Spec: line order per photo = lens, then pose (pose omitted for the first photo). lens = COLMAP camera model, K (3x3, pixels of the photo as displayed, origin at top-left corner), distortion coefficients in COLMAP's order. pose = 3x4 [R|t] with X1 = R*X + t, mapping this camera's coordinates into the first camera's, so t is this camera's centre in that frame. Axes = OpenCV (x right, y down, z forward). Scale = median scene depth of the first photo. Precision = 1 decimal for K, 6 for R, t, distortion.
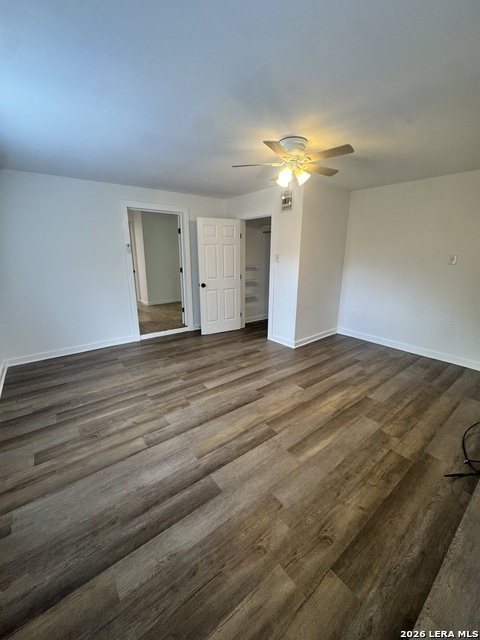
lens RADIAL K [[256.4, 0, 239.6], [0, 256.4, 320.3], [0, 0, 1]] dist [-0.003197, -0.000055]
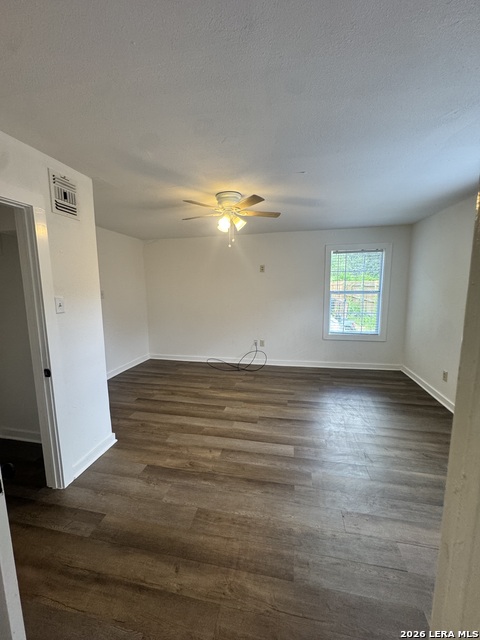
lens RADIAL K [[256.4, 0, 239.9], [0, 256.4, 319.2], [0, 0, 1]] dist [-0.003197, -0.000055]
pose [[-0.649443, -0.097413, 0.754145, -0.570254], [0.201142, 0.934427, 0.293917, -0.389358], [-0.733325, 0.342573, -0.587263, 1.403561]]
